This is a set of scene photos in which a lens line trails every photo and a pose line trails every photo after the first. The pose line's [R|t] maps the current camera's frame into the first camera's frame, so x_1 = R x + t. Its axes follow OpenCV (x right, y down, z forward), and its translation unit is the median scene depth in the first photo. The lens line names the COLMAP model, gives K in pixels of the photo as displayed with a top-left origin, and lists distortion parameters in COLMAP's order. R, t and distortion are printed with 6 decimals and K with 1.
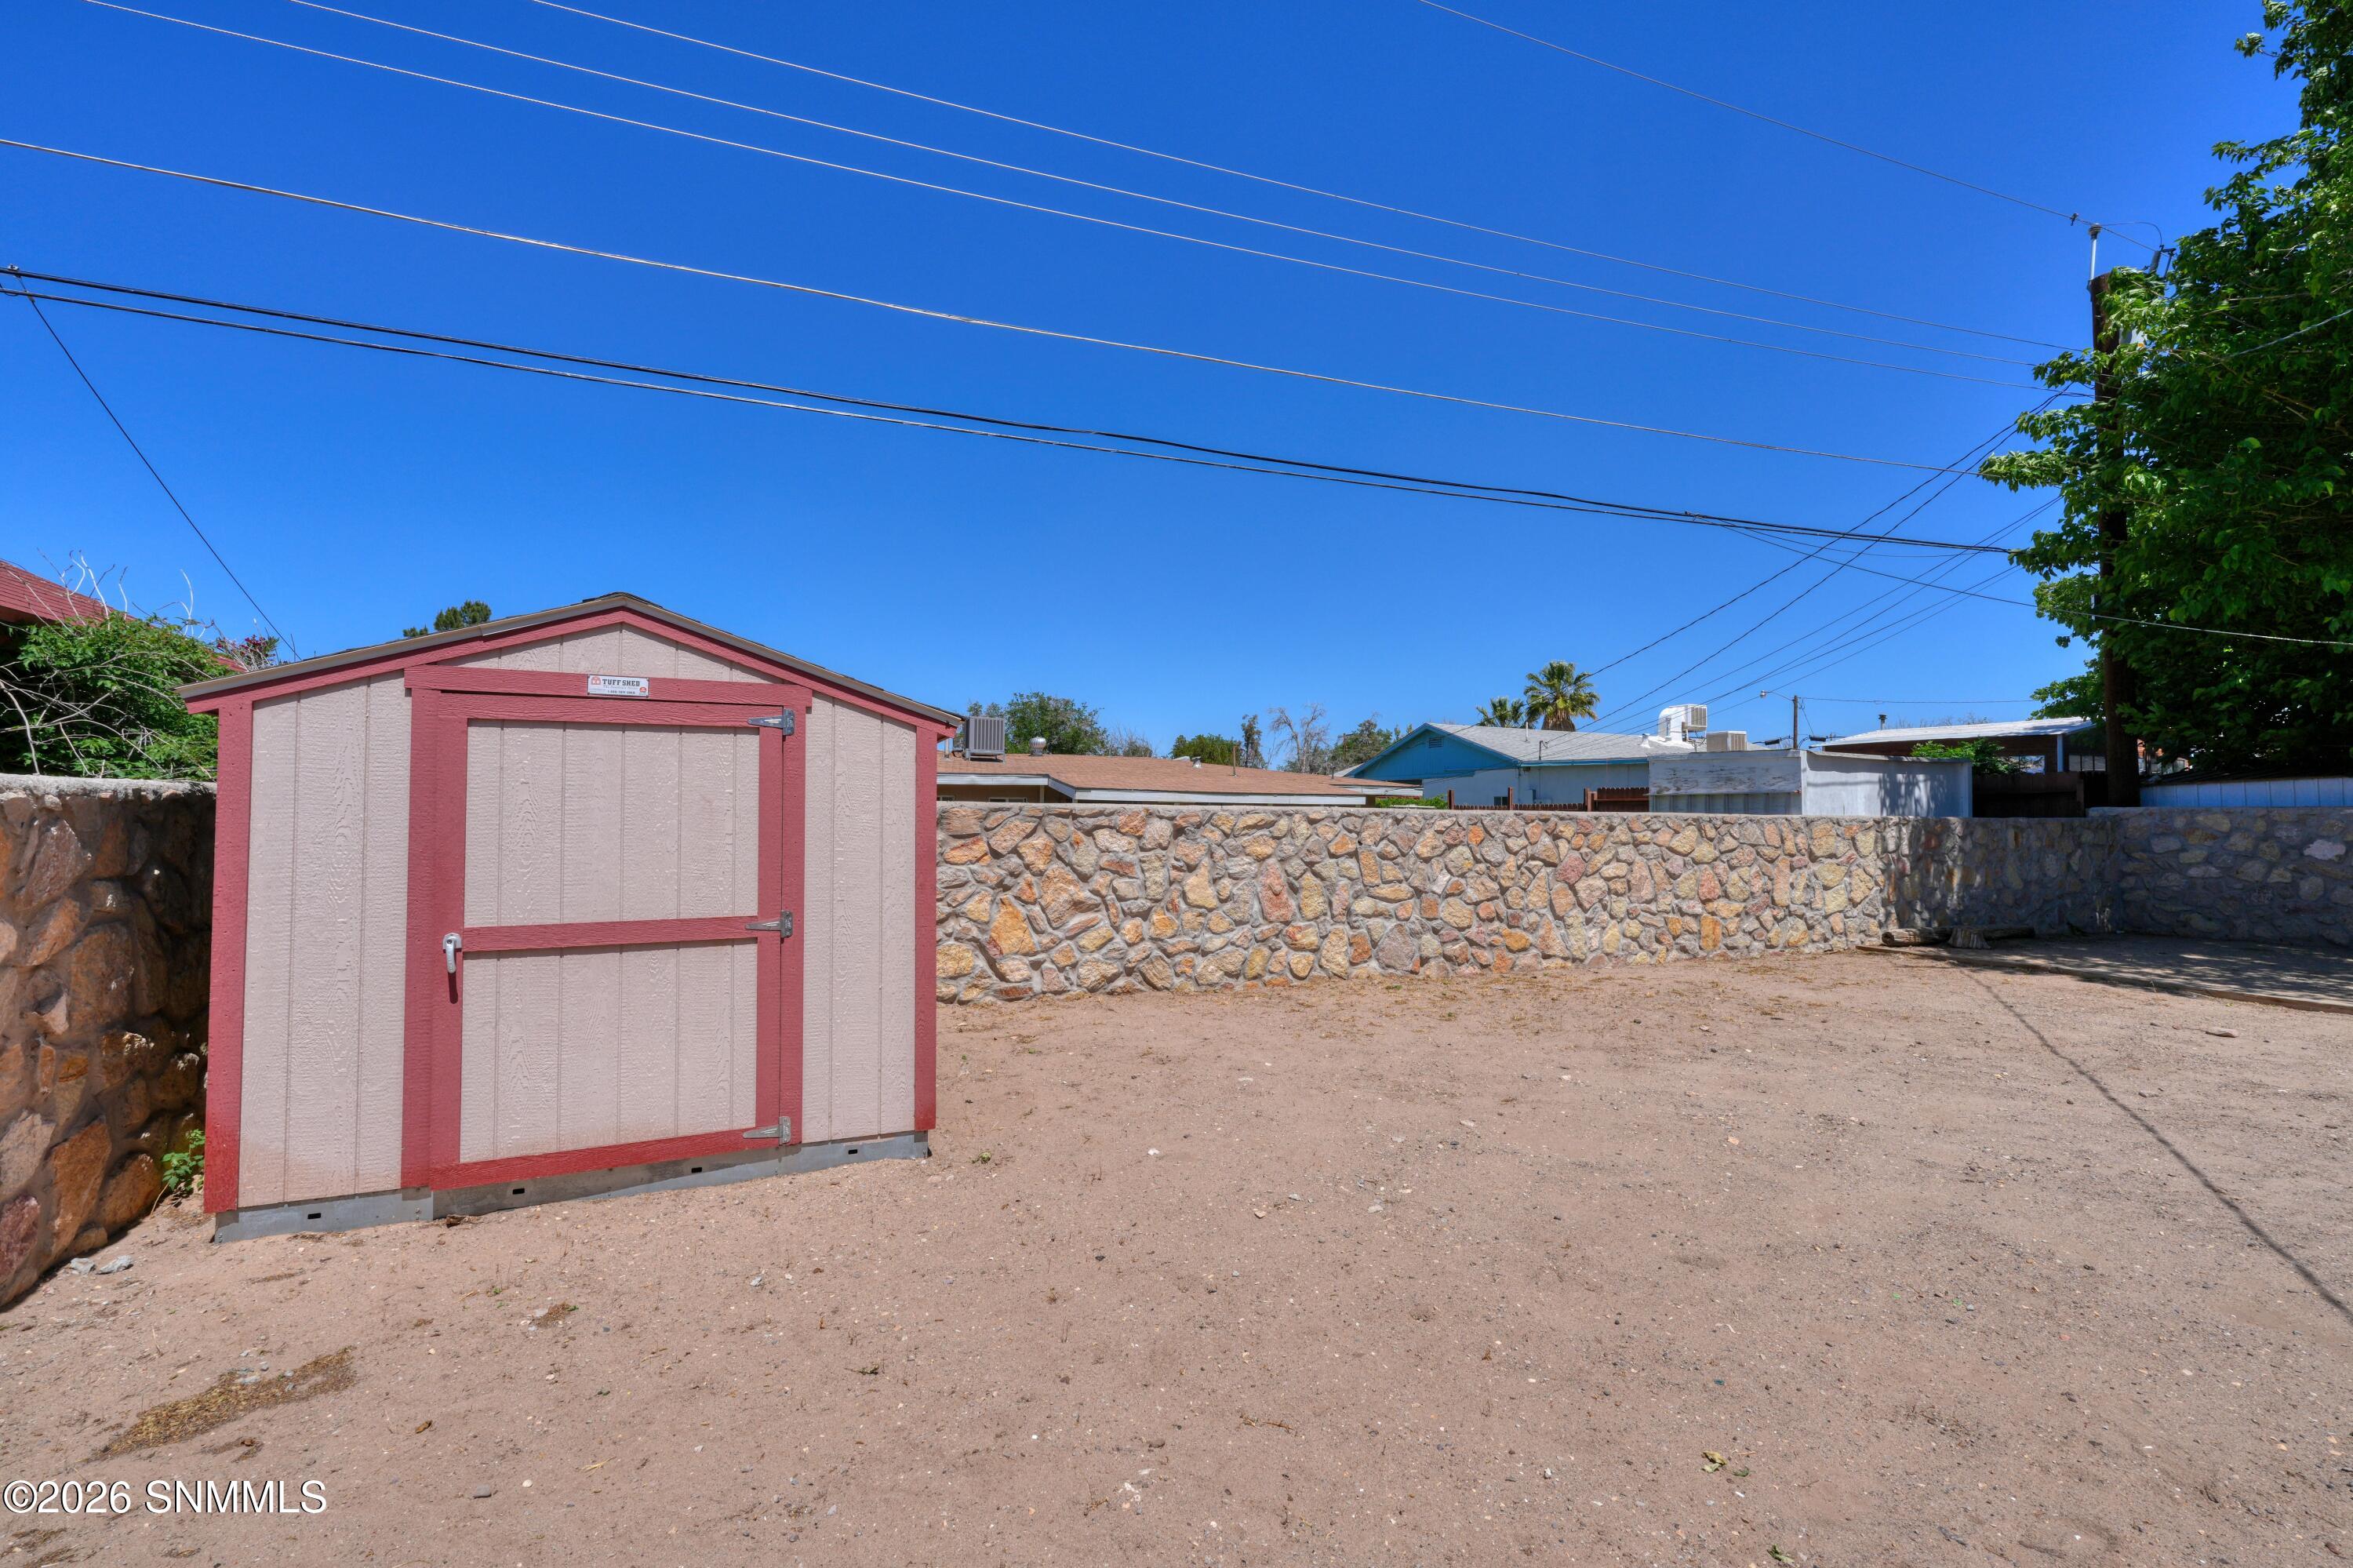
lens RADIAL K [[1029.9, 0, 1176.5], [0, 1029.9, 784.0], [0, 0, 1]] dist [-0.000865, 0.001381]
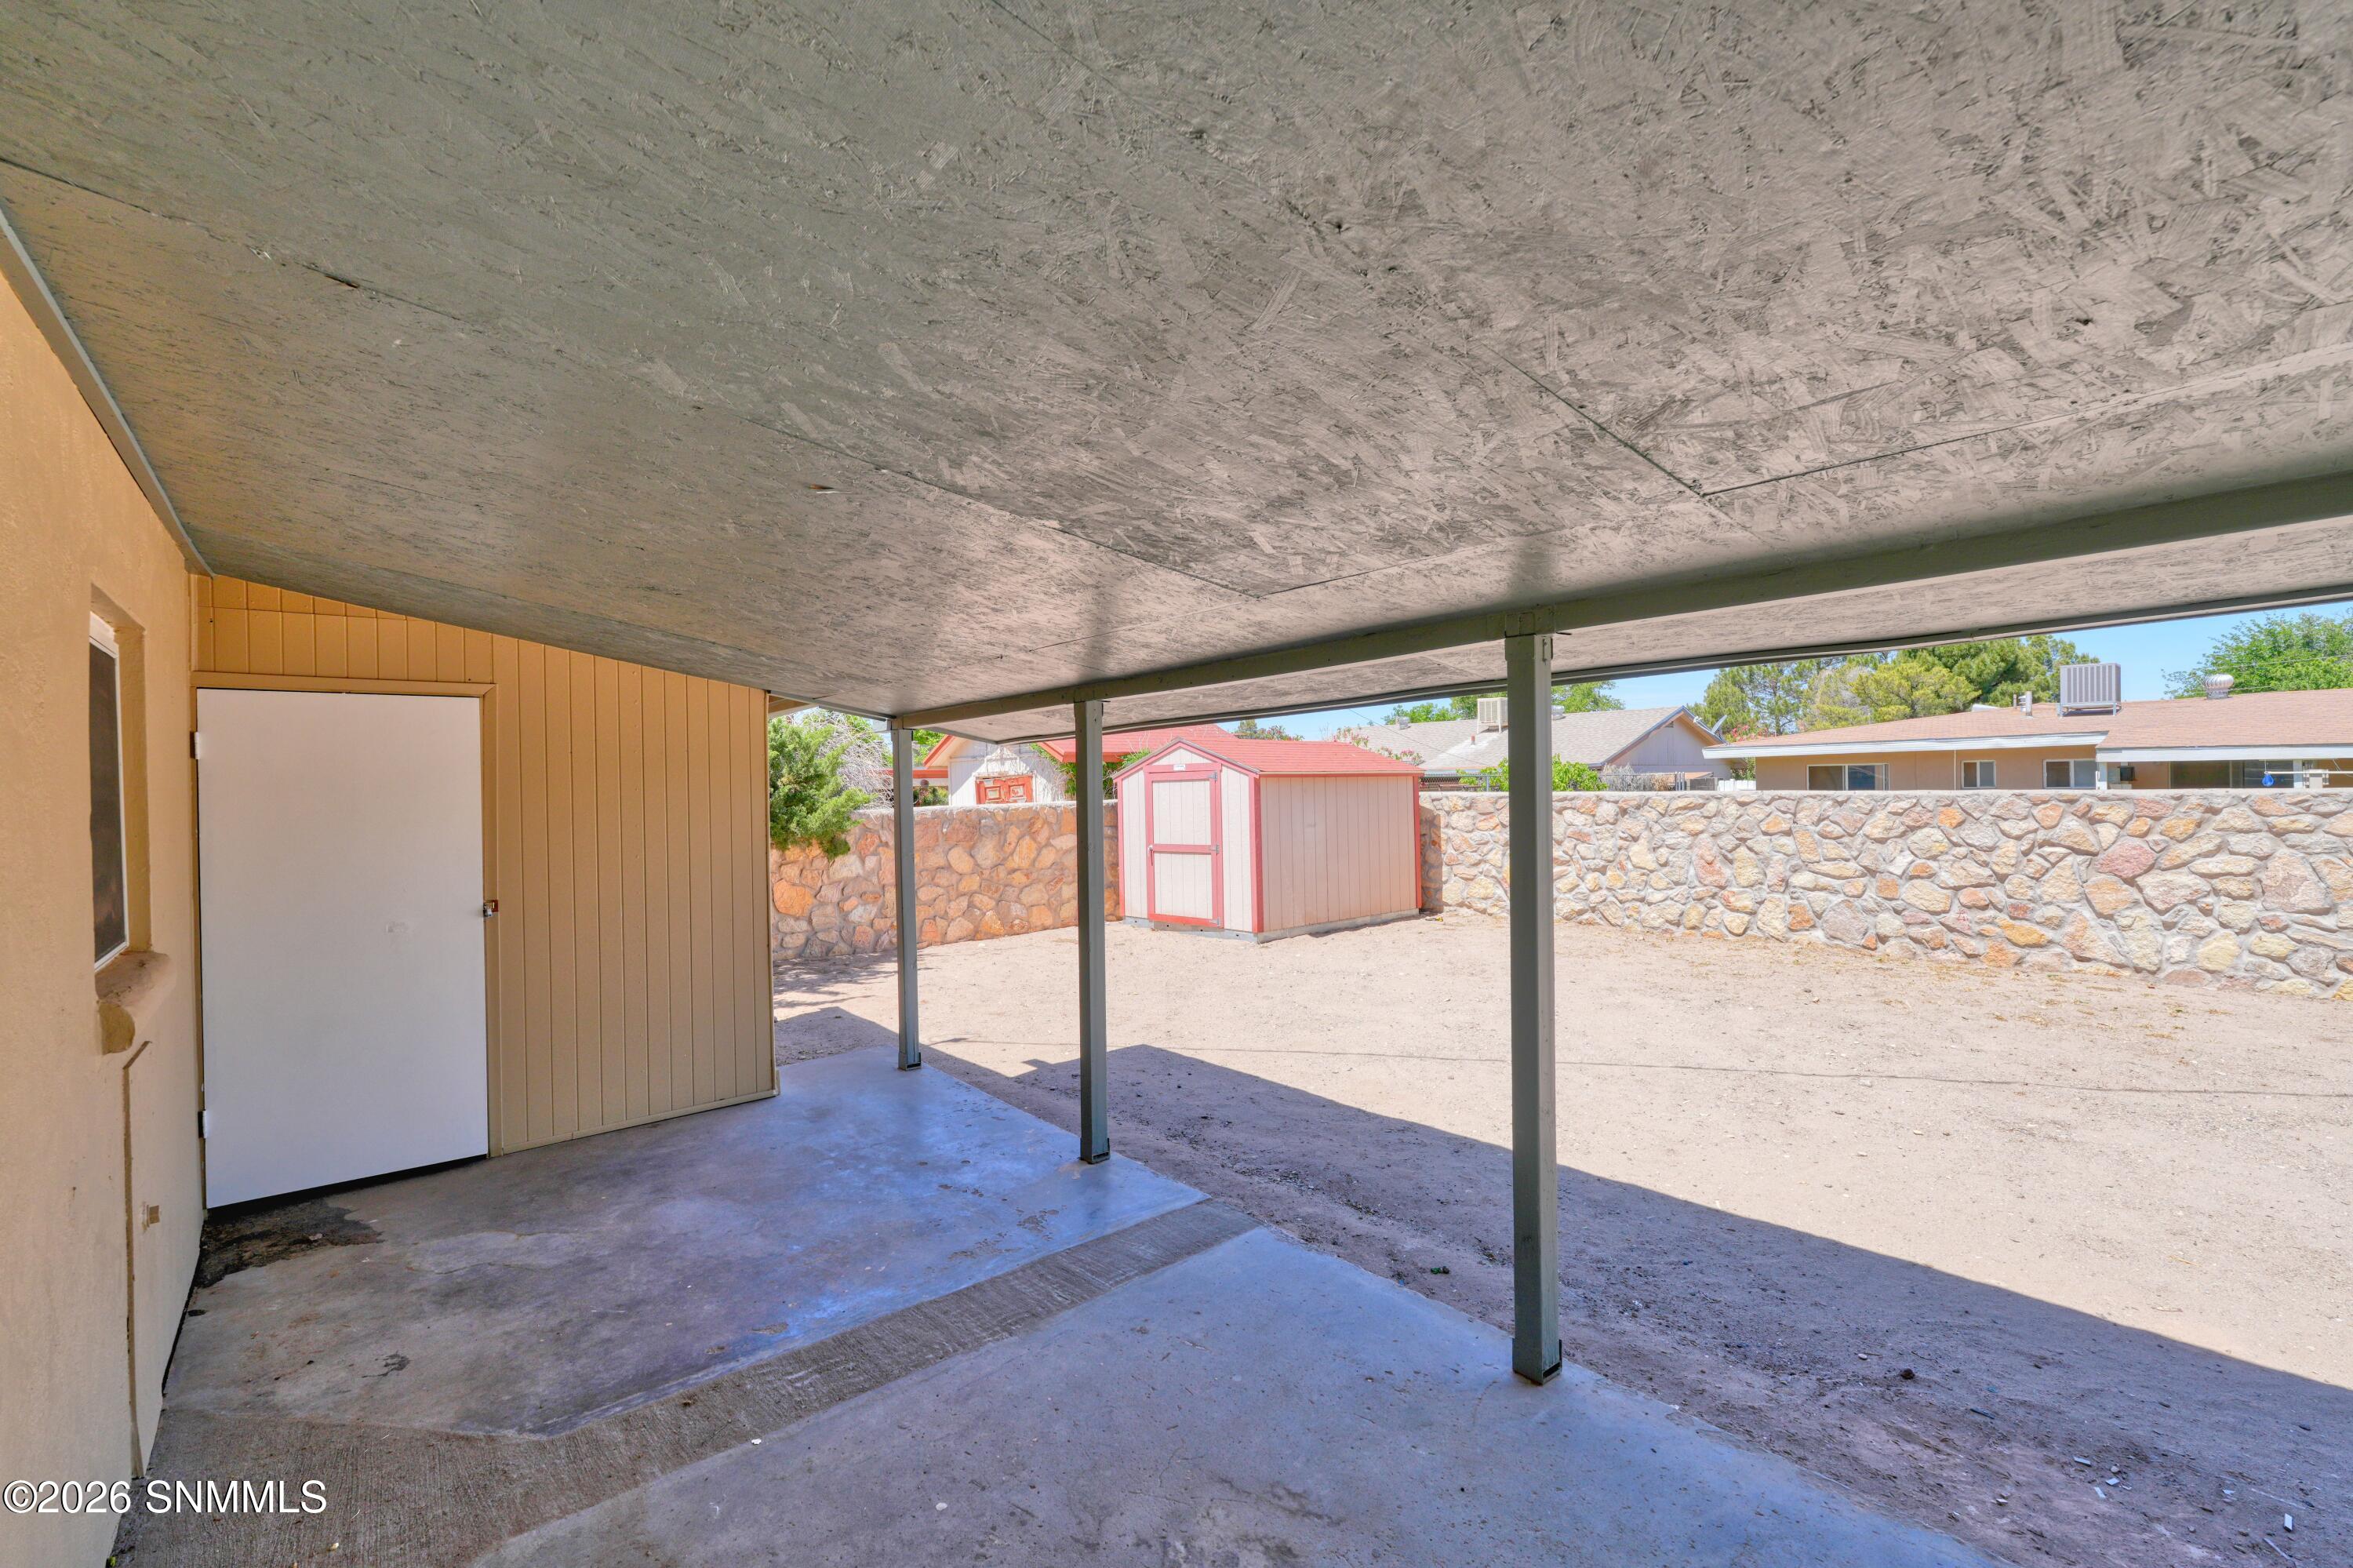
lens RADIAL K [[1029.9, 0, 1176.5], [0, 1029.9, 784.0], [0, 0, 1]] dist [-0.000865, 0.001381]
pose [[0.309129, -0.013338, -0.950926, 1.050345], [0.054352, 0.998515, 0.003663, -0.025646], [0.949466, -0.052817, 0.309395, 0.021743]]
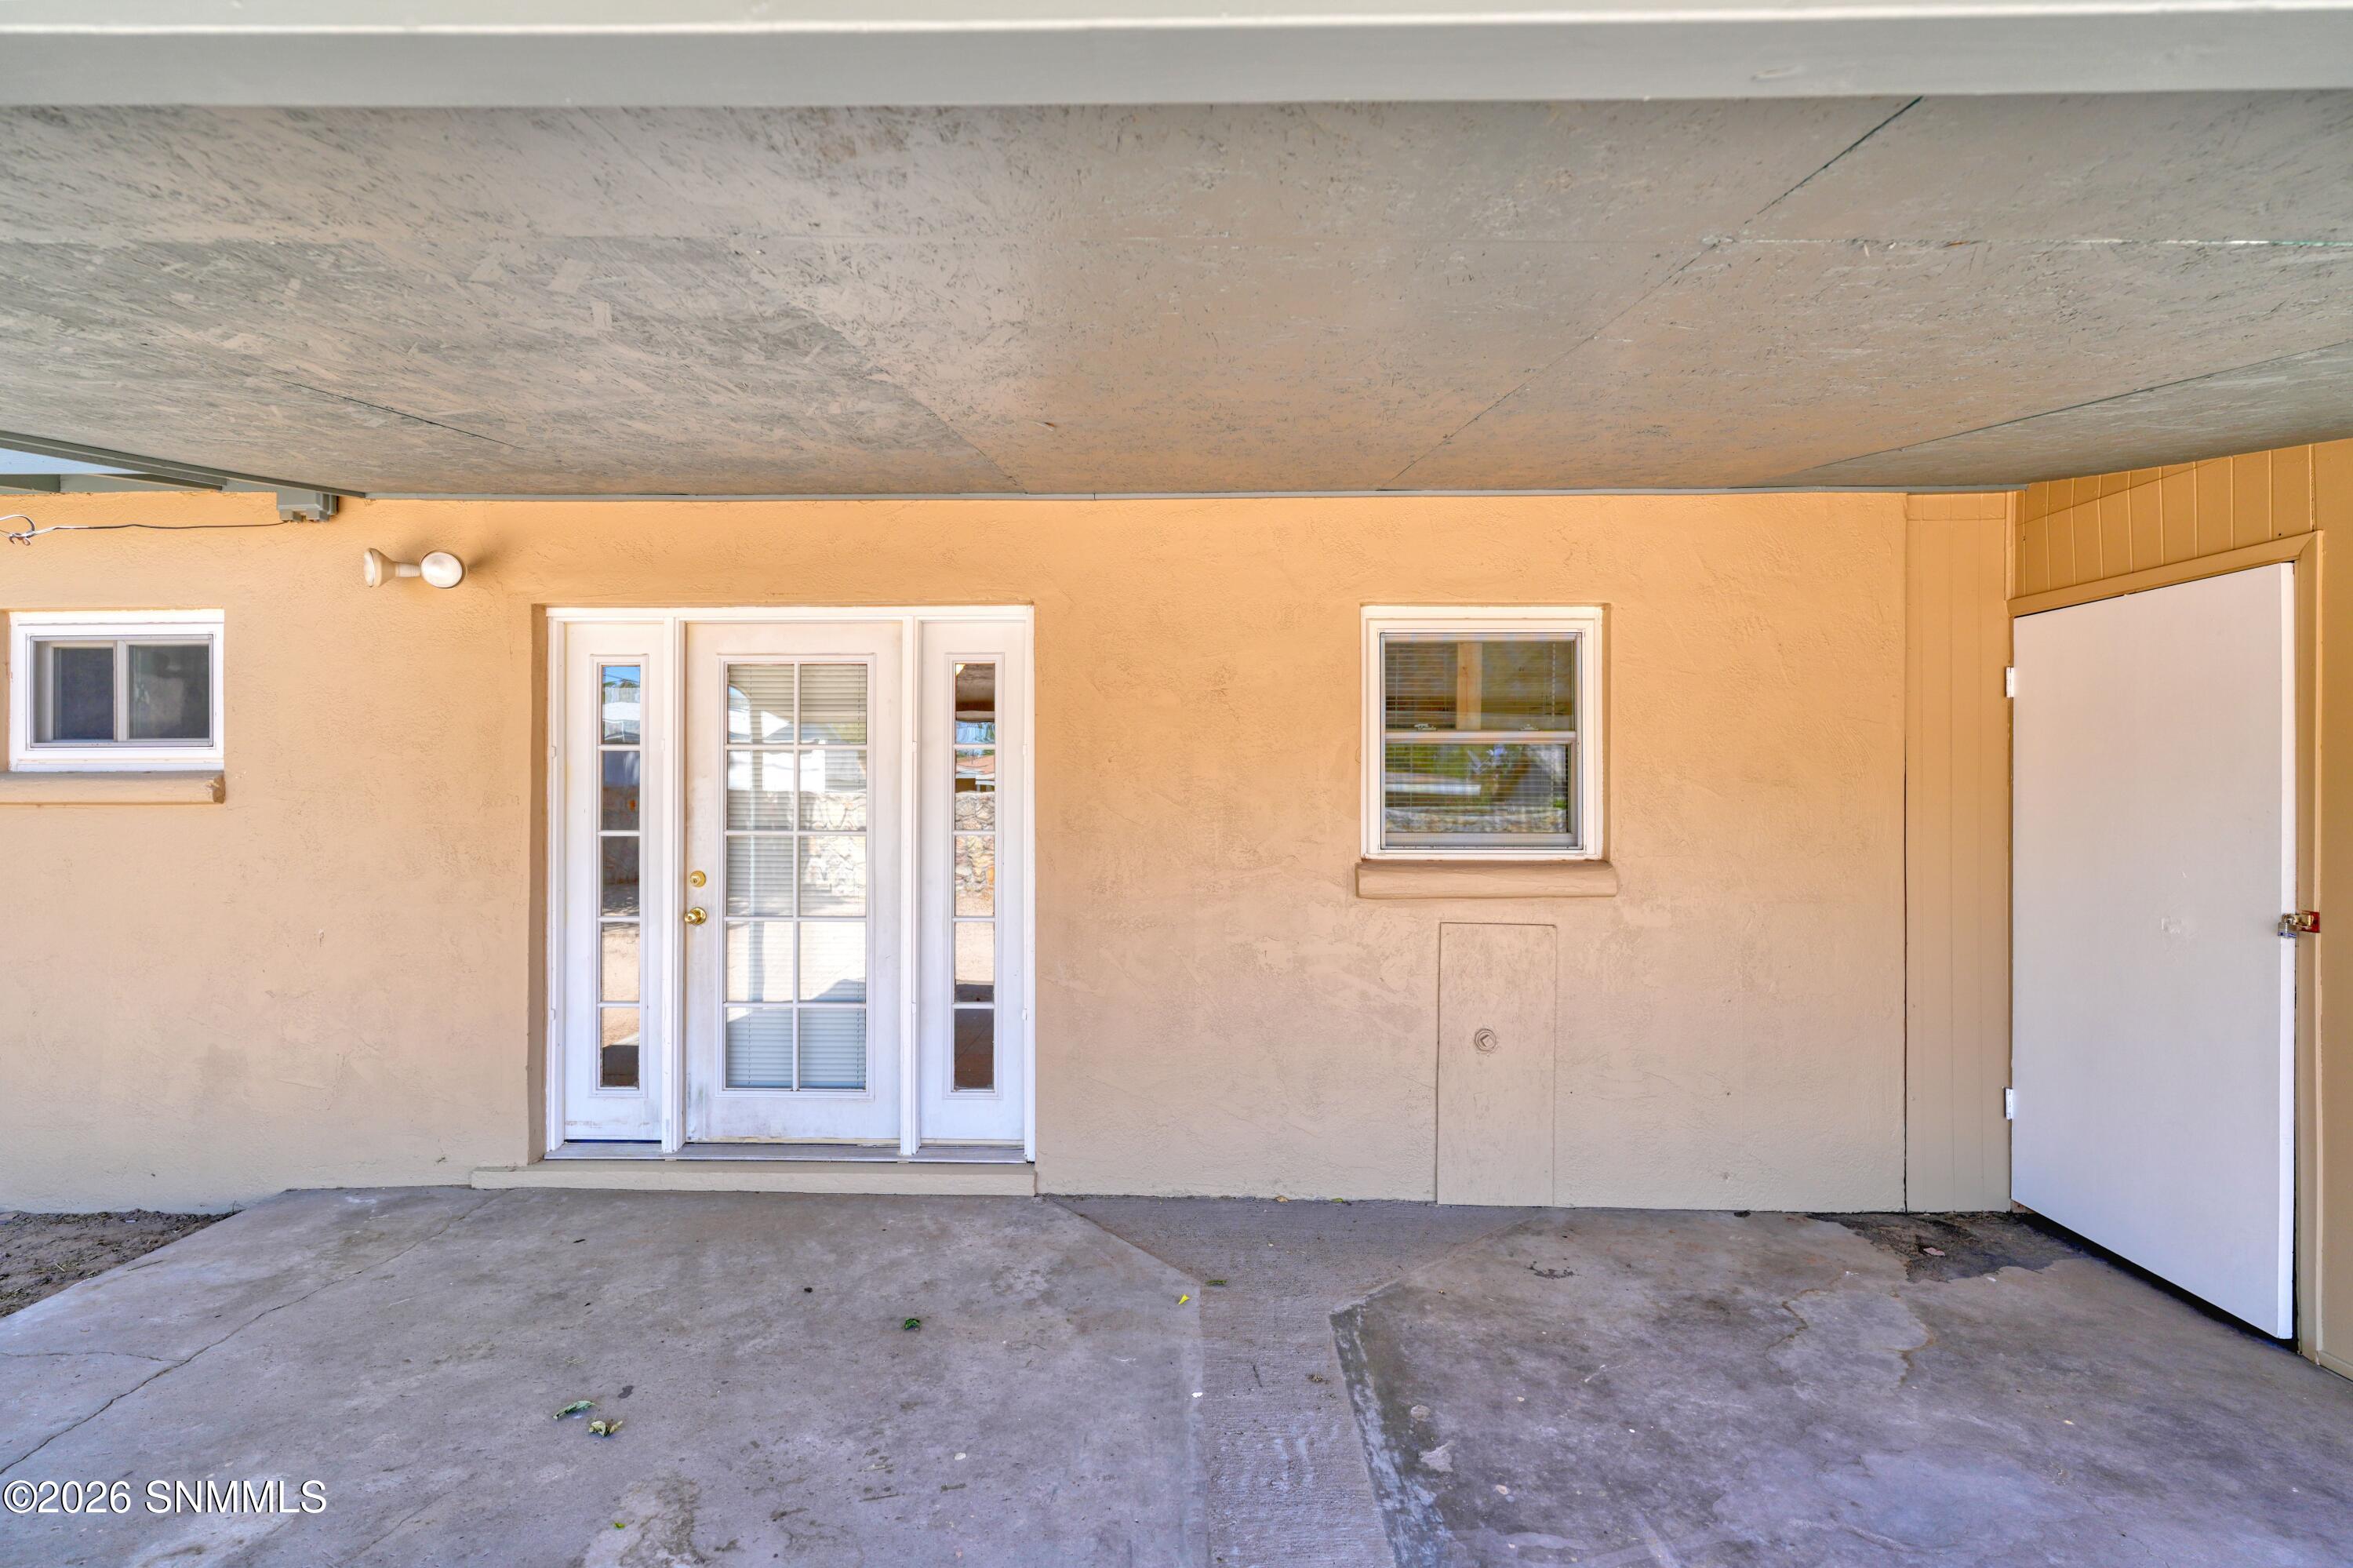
lens RADIAL K [[1029.9, 0, 1176.5], [0, 1029.9, 784.0], [0, 0, 1]] dist [-0.000865, 0.001381]
pose [[-0.919114, -0.009958, 0.393865, 0.643884], [-0.025460, 0.999092, -0.034153, -0.002763], [-0.393167, -0.041418, -0.918534, 0.248873]]
